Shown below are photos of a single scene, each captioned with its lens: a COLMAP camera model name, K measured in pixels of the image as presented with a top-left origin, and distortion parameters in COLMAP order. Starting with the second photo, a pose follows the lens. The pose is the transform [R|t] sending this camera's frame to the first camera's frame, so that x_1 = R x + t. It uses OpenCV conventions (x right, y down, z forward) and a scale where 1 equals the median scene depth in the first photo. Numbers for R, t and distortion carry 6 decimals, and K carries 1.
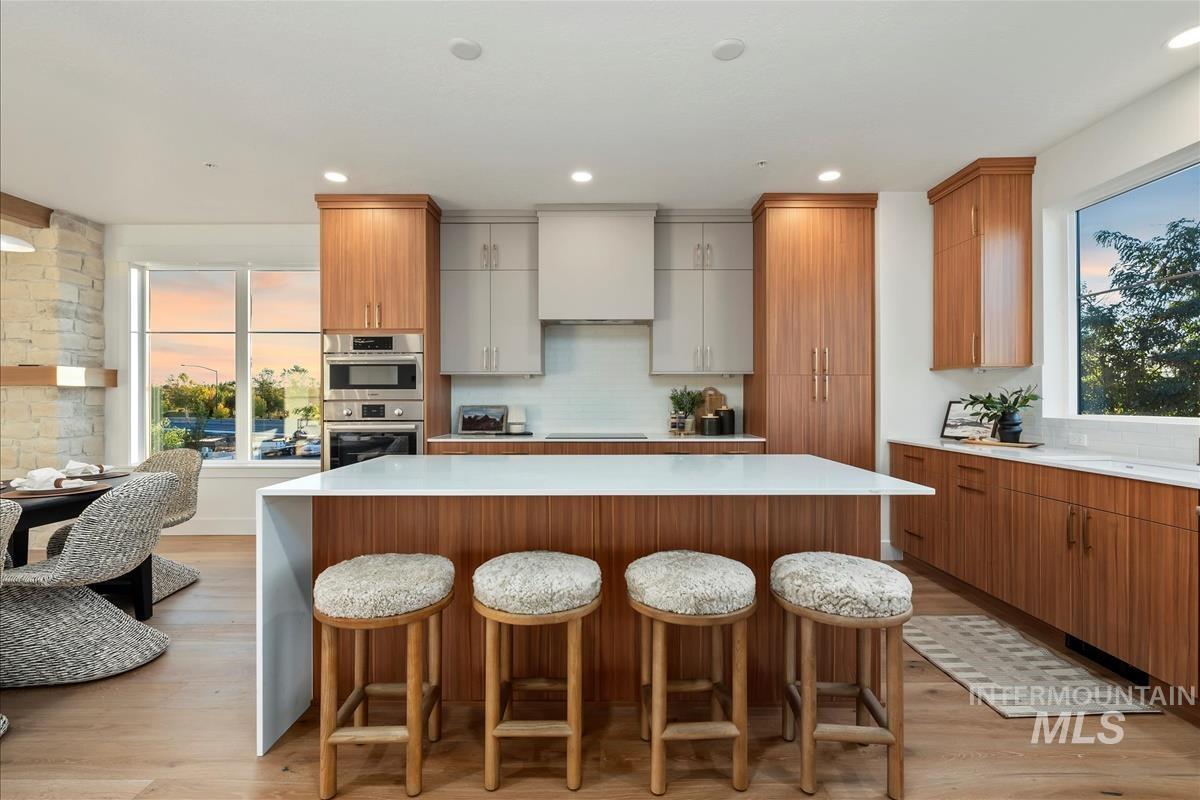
lens RADIAL K [[516.6, 0, 610.9], [0, 516.6, 403.6], [0, 0, 1]] dist [-0.022268, 0.000162]
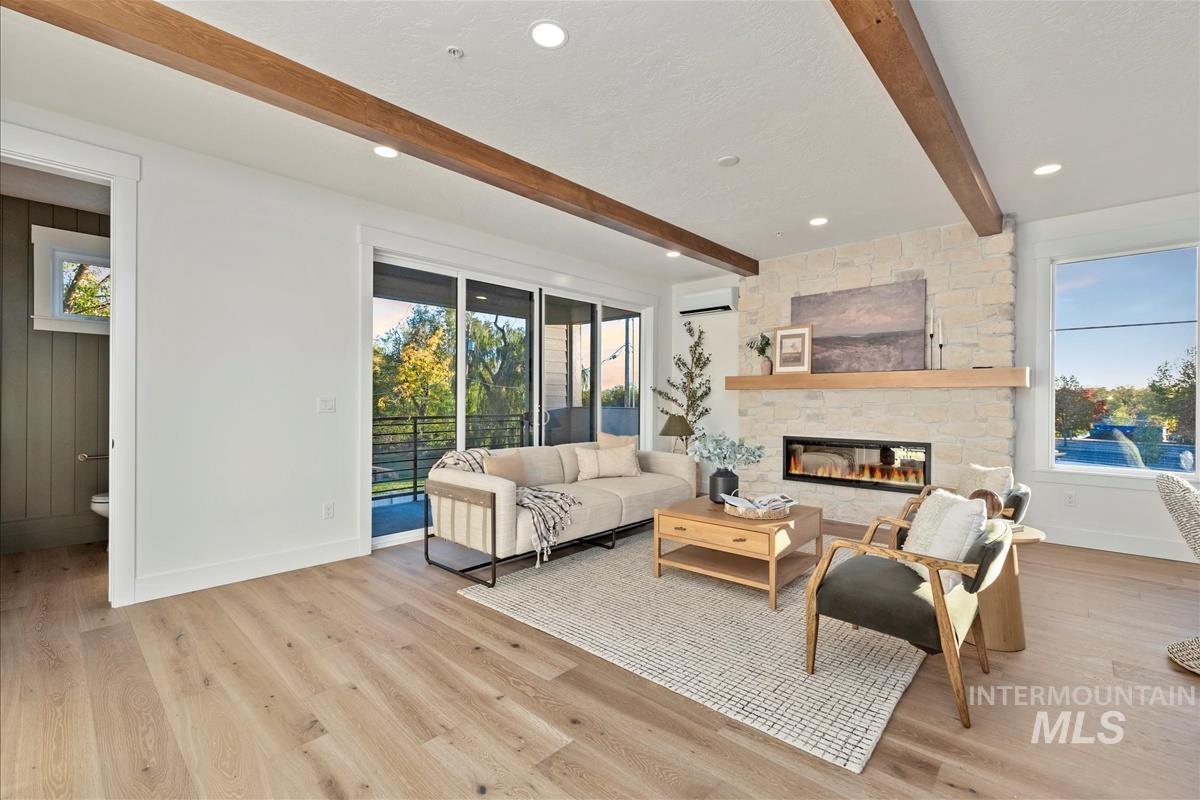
lens RADIAL K [[520.2, 0, 604.7], [0, 520.2, 385.2], [0, 0, 1]] dist [0.000292, -0.000955]
pose [[0.731624, -0.014121, -0.681562, -0.985426], [-0.006544, 0.999594, -0.027736, -0.003848], [0.681677, 0.024752, 0.731234, -0.329660]]
